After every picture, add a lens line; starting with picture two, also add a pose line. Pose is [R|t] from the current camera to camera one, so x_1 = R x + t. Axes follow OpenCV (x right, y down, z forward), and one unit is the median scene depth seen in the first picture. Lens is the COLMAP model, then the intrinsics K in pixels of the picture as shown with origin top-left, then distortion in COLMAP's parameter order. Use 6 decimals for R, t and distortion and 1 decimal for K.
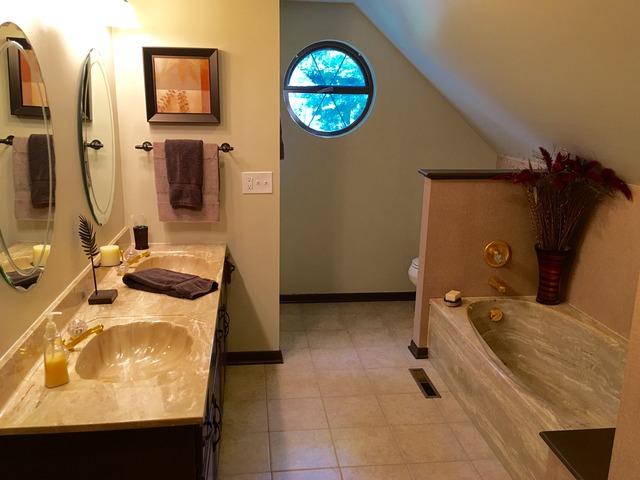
lens RADIAL K [[539.9, 0, 319.8], [0, 539.9, 237.1], [0, 0, 1]] dist [0.089739, -0.112922]
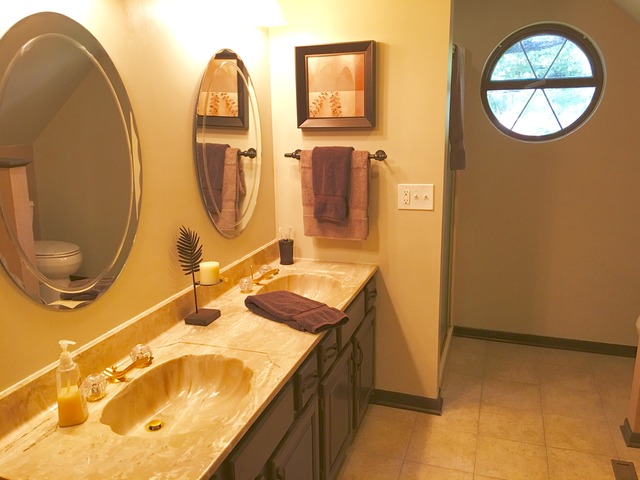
lens RADIAL K [[539.9, 0, 316.6], [0, 539.9, 238.1], [0, 0, 1]] dist [0.089739, -0.112922]
pose [[0.903100, 0.065350, -0.424428, 0.112773], [-0.072253, 0.997386, -0.000169, -0.026684], [0.423308, 0.030819, 0.905462, 0.184744]]
